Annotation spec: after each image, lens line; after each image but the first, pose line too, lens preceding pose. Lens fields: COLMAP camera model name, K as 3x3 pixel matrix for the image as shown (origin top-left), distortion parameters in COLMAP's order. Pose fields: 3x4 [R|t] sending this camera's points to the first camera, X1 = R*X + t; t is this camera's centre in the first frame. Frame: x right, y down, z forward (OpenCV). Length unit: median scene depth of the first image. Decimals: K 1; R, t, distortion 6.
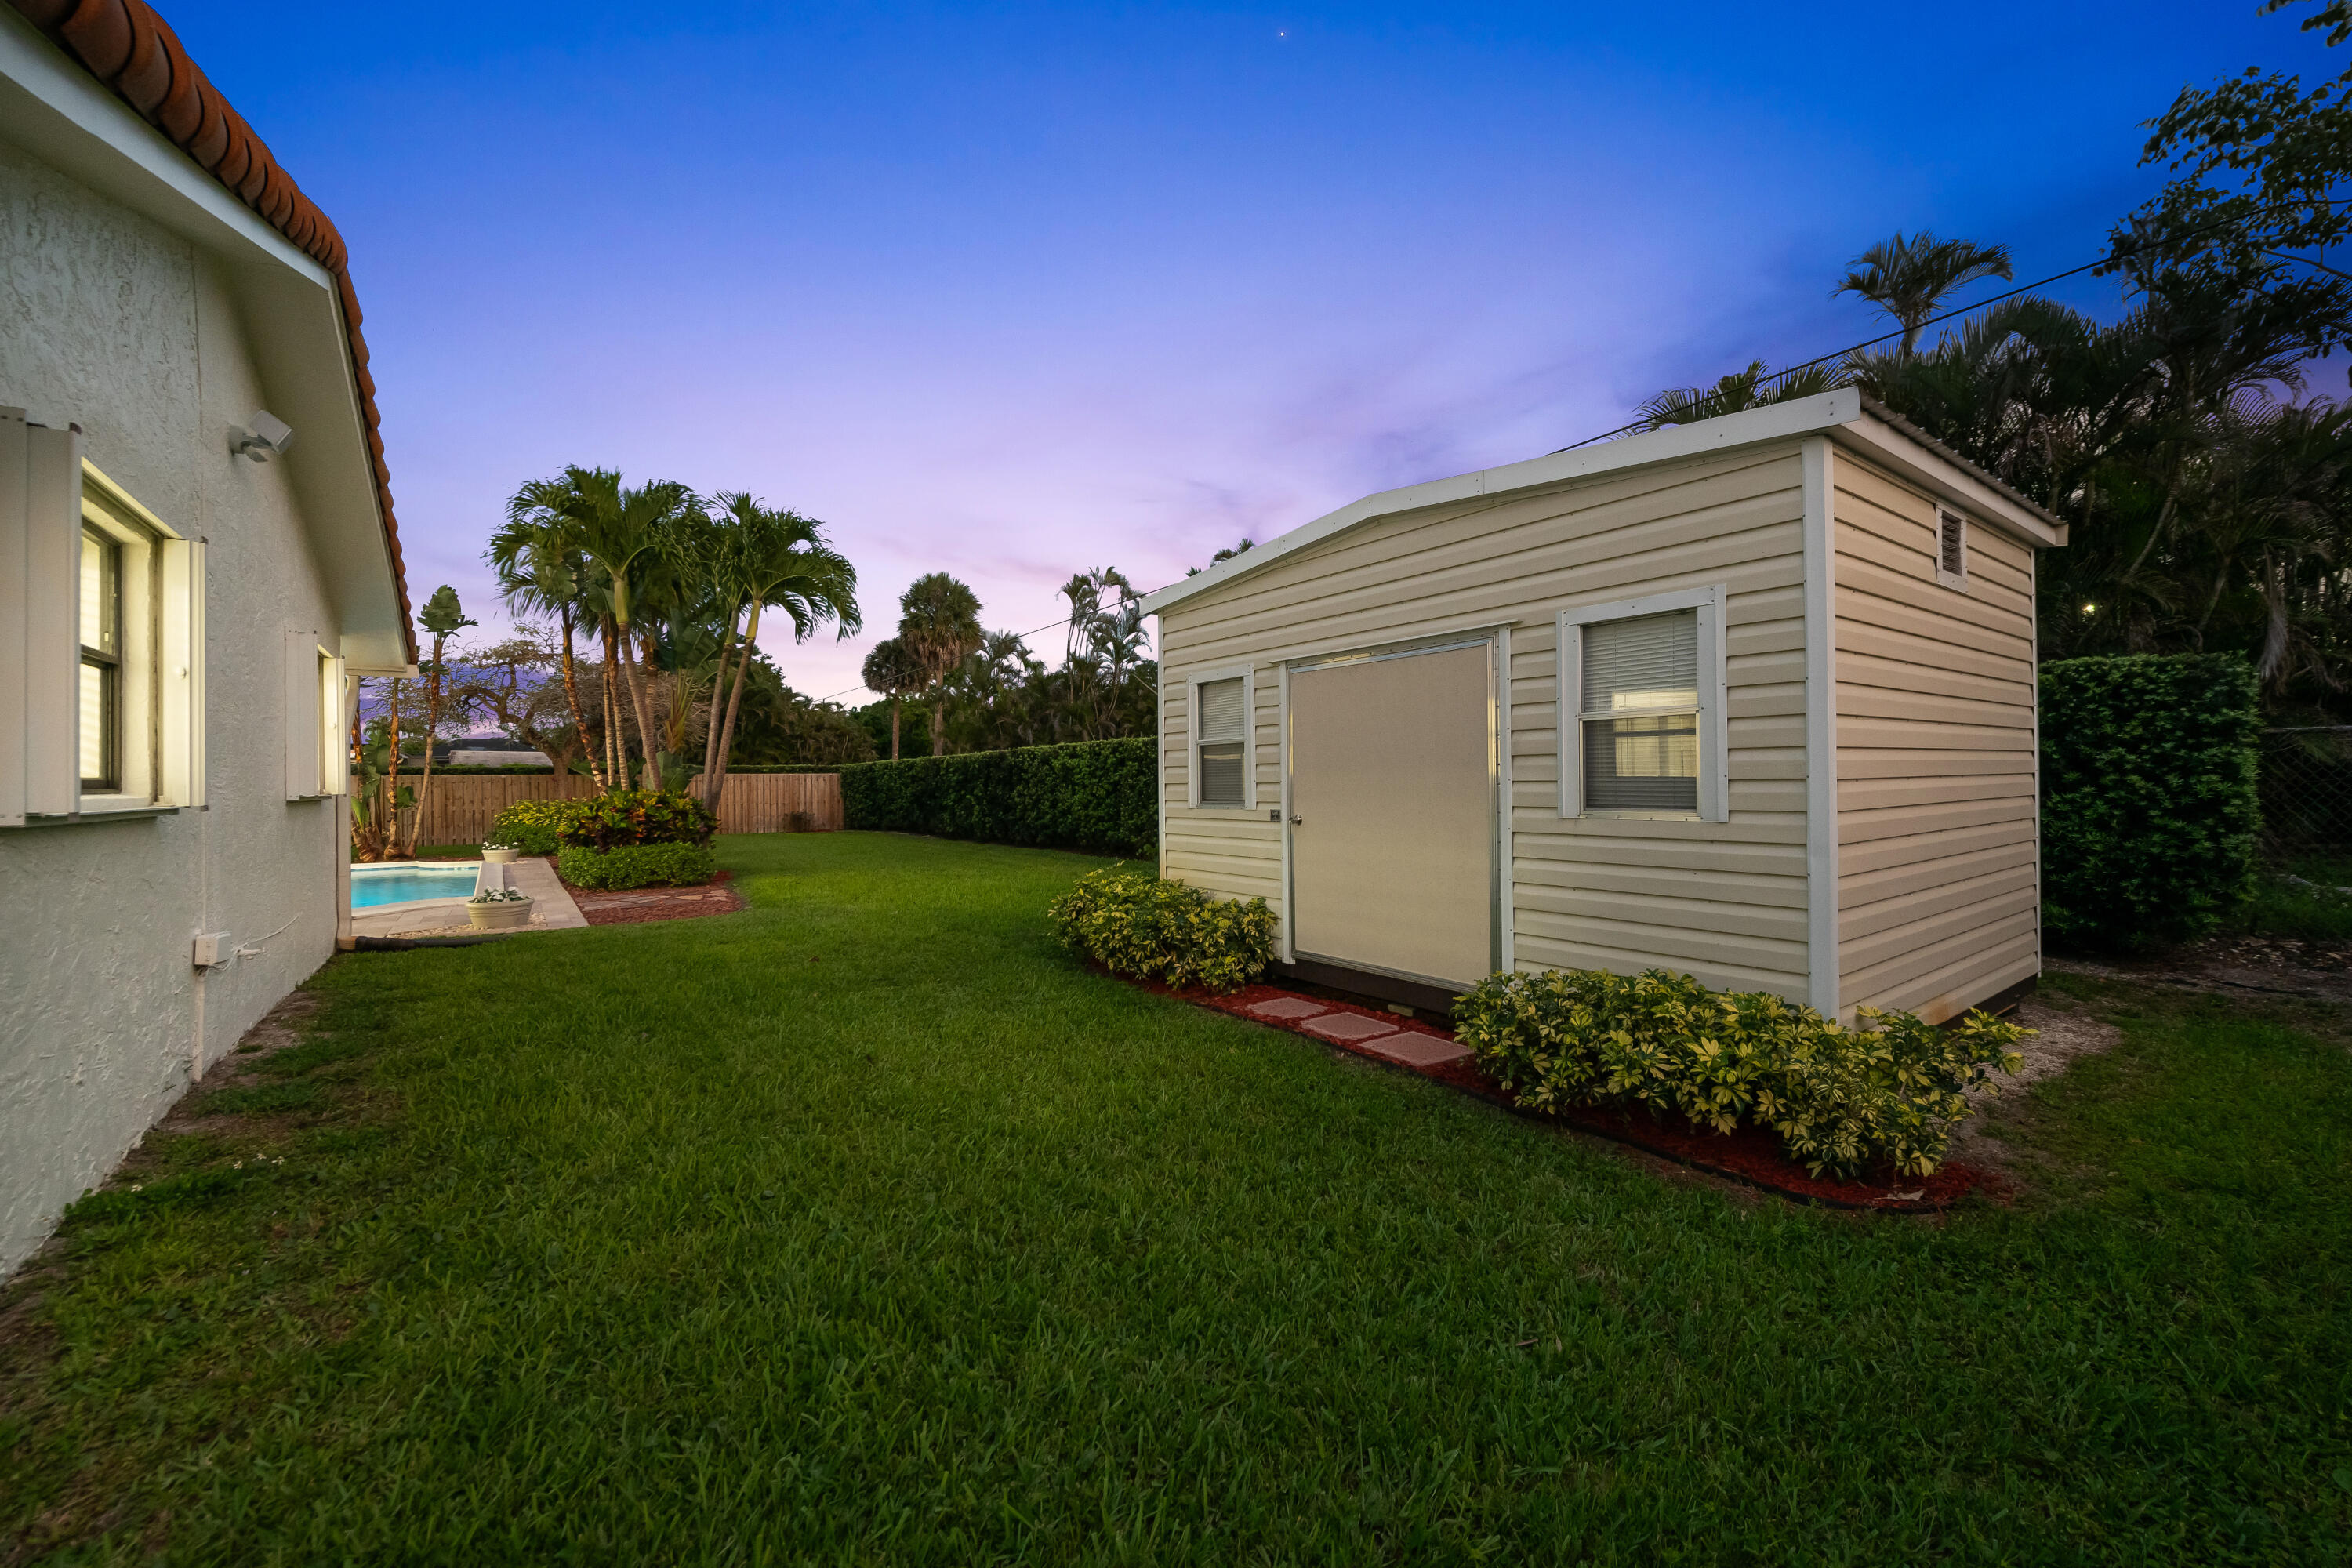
lens RADIAL K [[927.9, 0, 1188.1], [0, 927.9, 784.2], [0, 0, 1]] dist [0.001039, -0.001340]
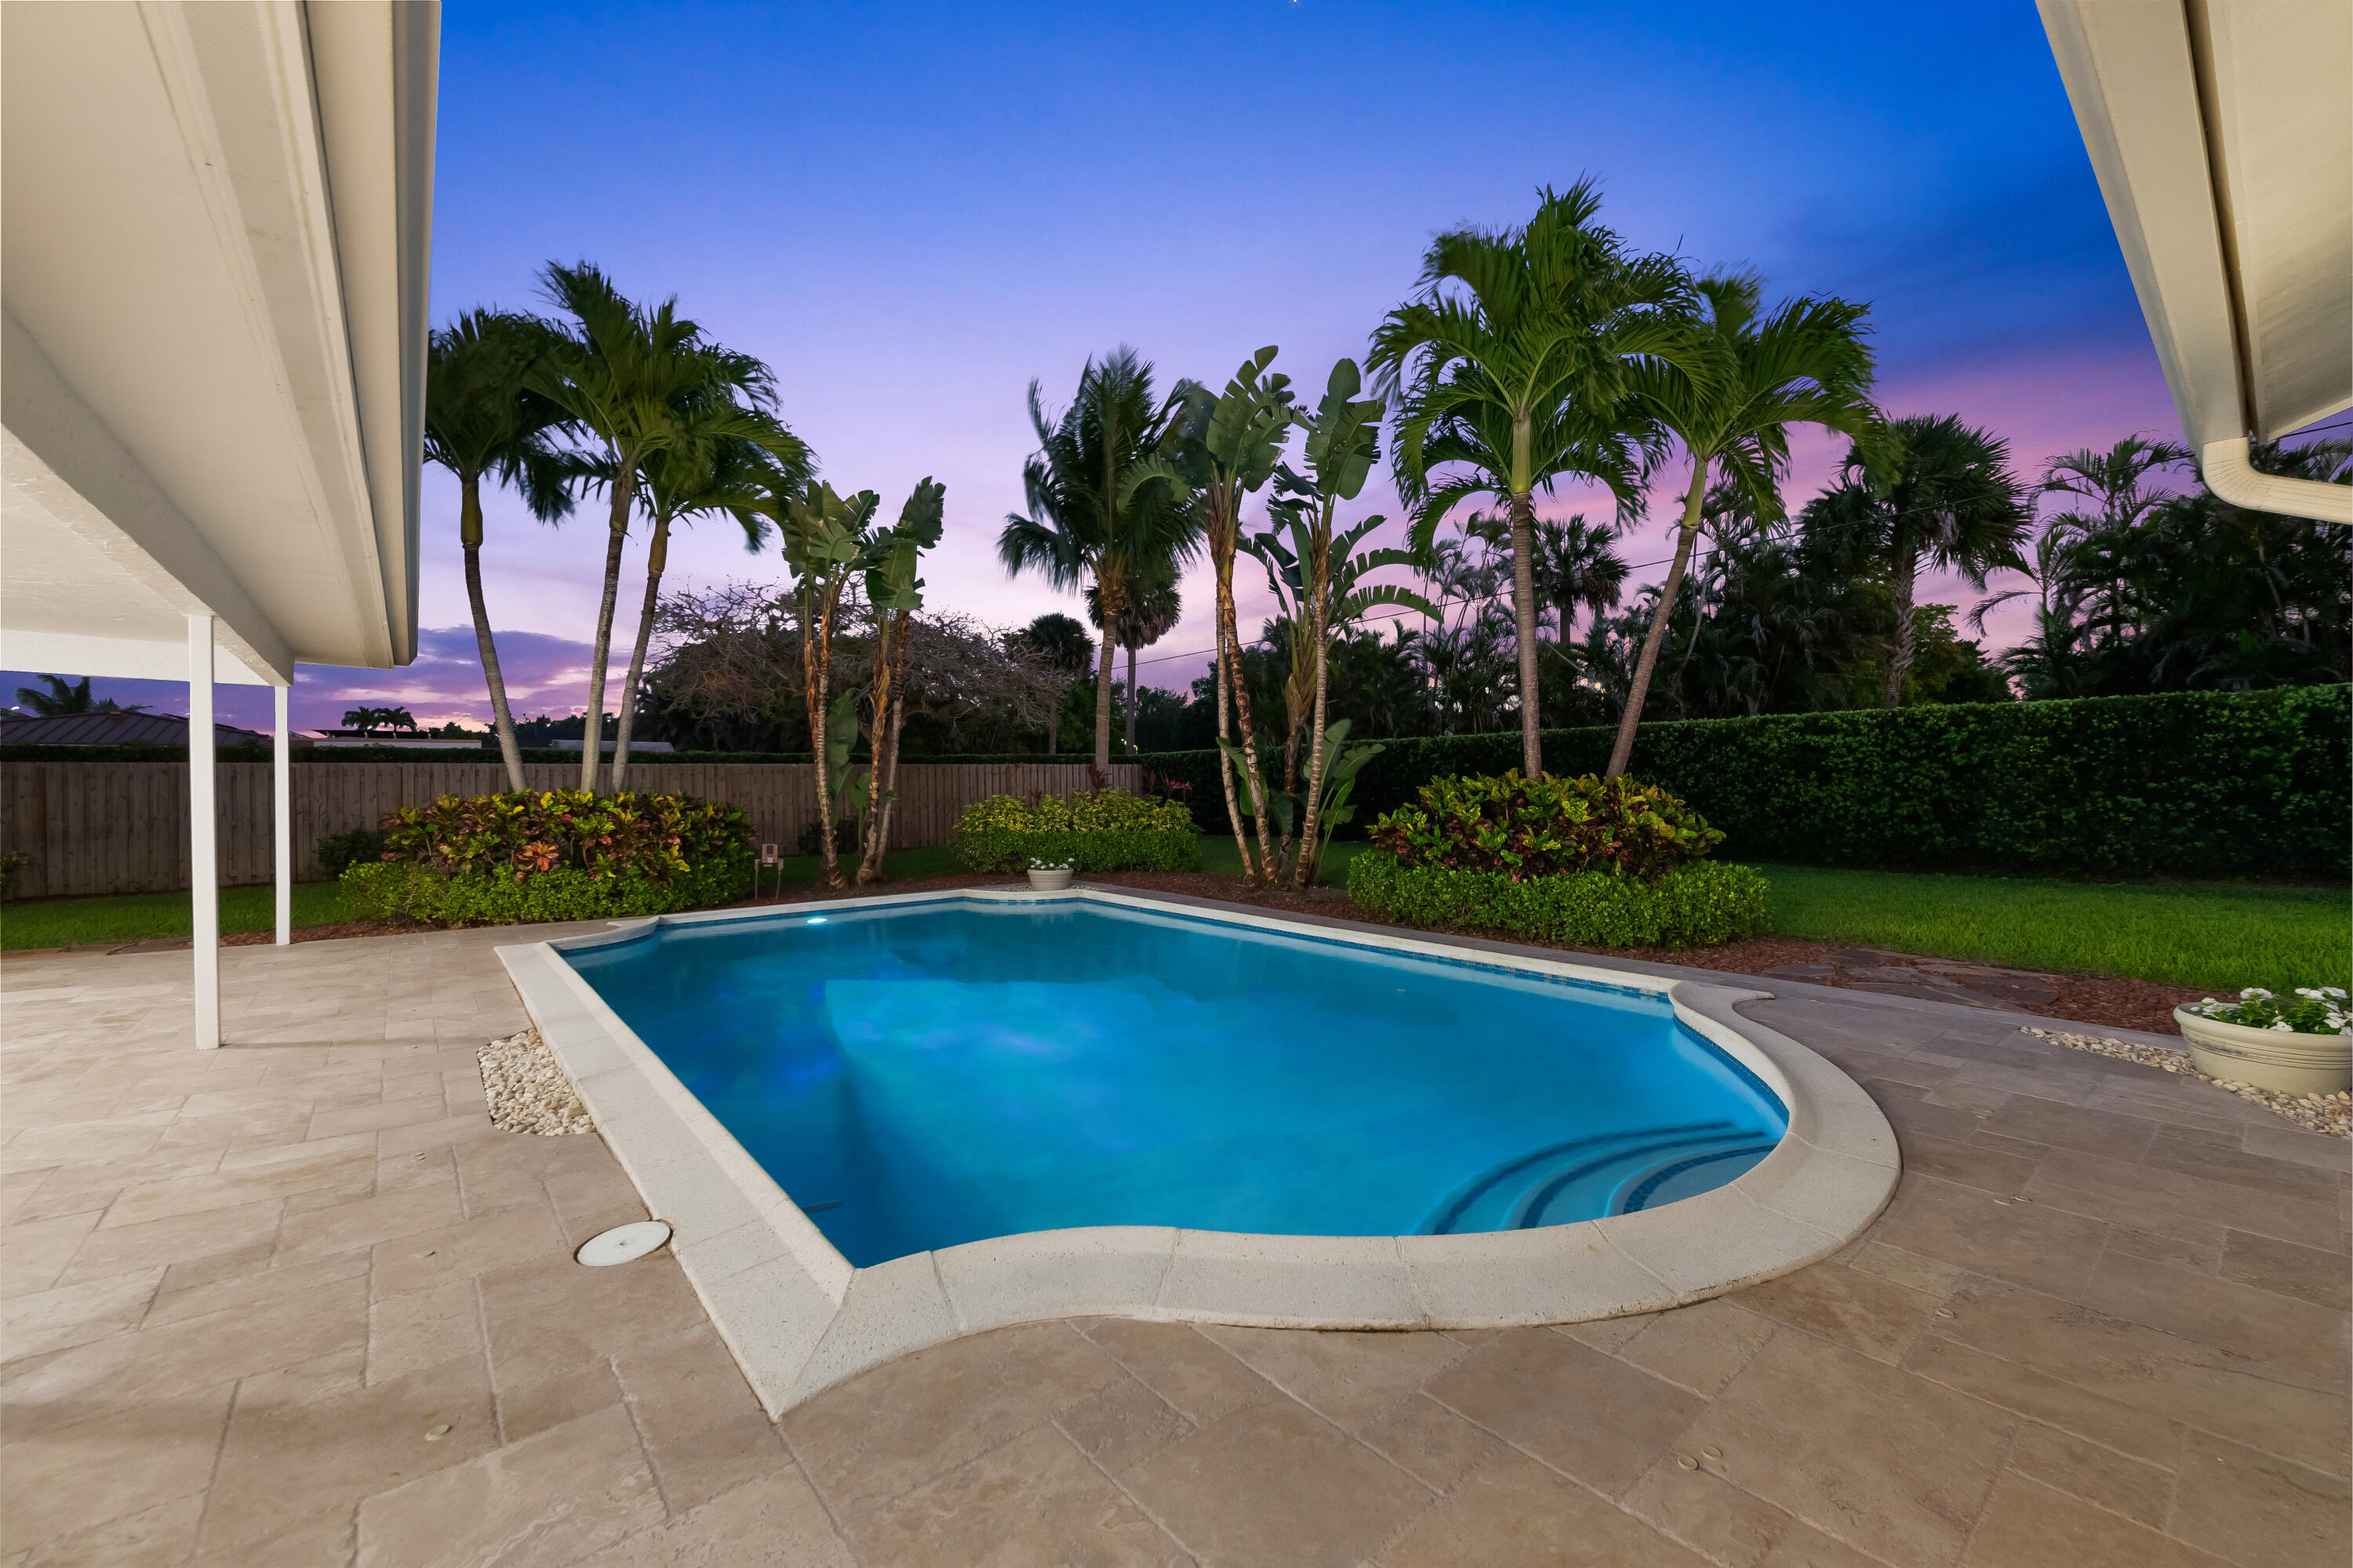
lens RADIAL K [[928.3, 0, 1192.9], [0, 928.3, 784.4], [0, 0, 1]] dist [0.001039, -0.001340]
pose [[0.998155, 0.000963, 0.060708, -0.656156], [-0.000761, 0.999994, -0.003349, 0.011742], [-0.060710, 0.003297, 0.998150, 0.322596]]
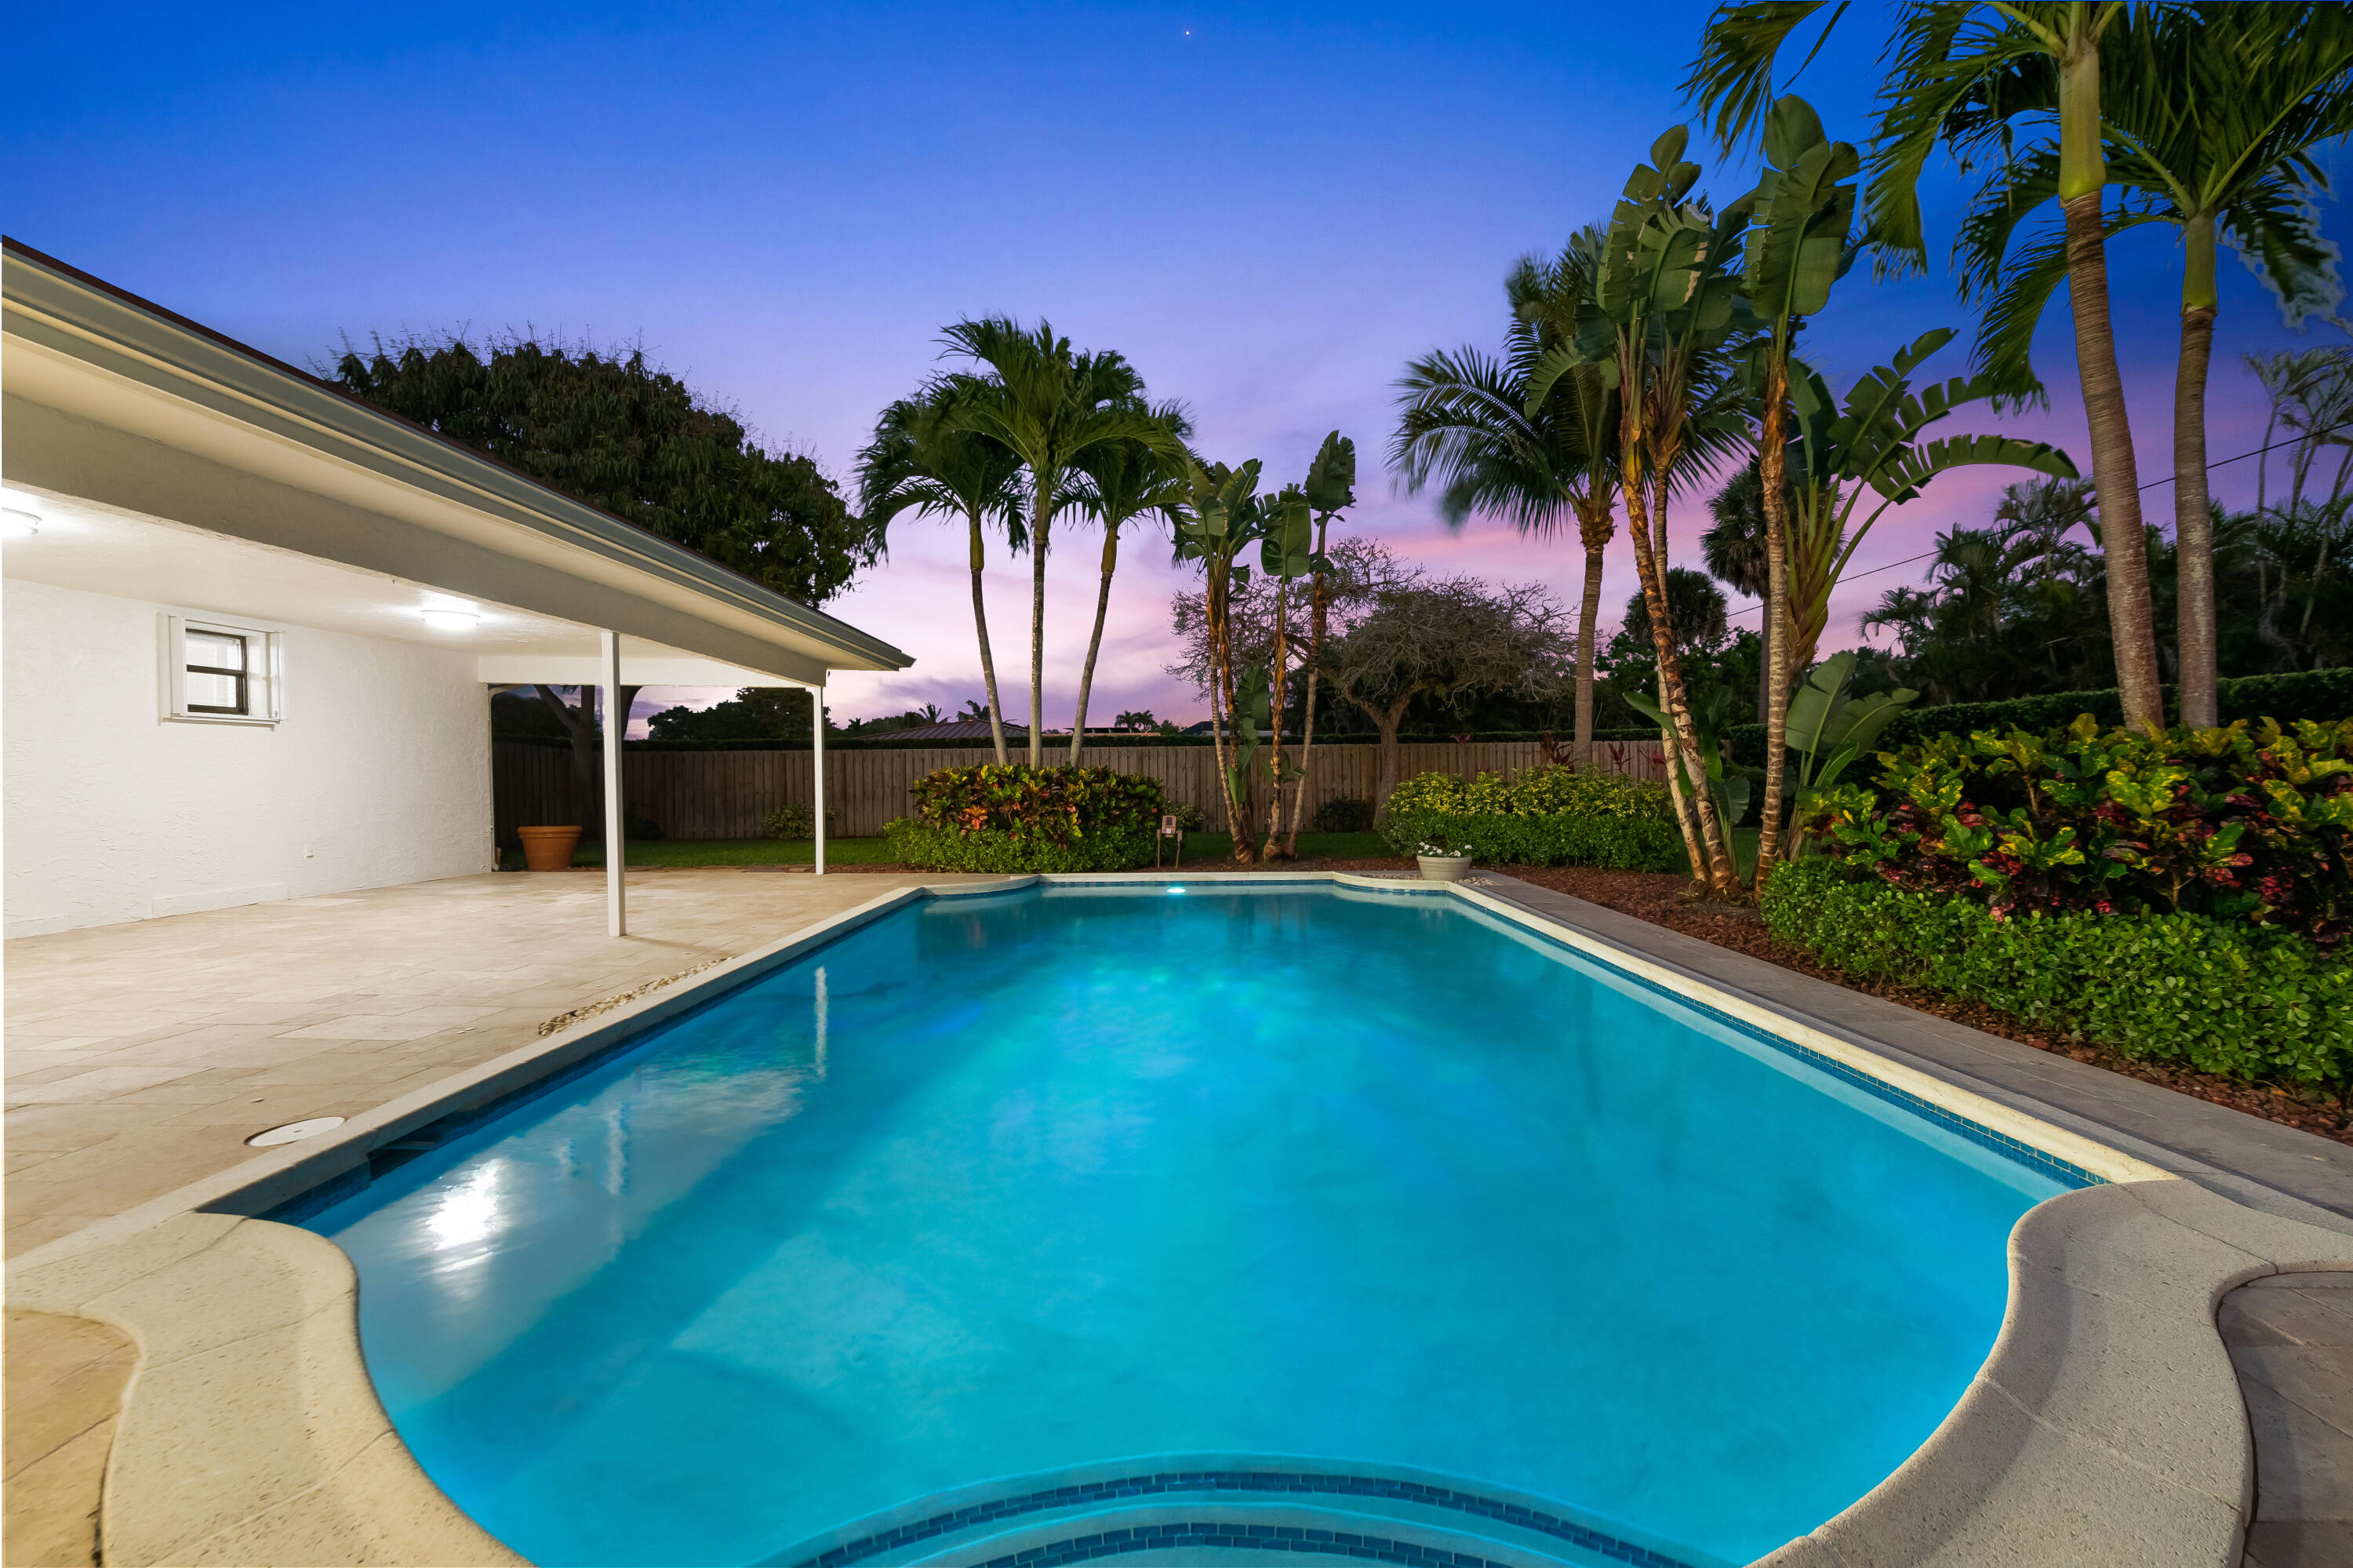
lens RADIAL K [[928.3, 0, 1187.0], [0, 928.3, 783.5], [0, 0, 1]] dist [0.001039, -0.001340]
pose [[0.807277, 0.008904, -0.590105, -0.513028], [-0.001822, 0.999919, 0.012594, 0.018116], [0.590169, -0.009092, 0.807228, 0.430390]]
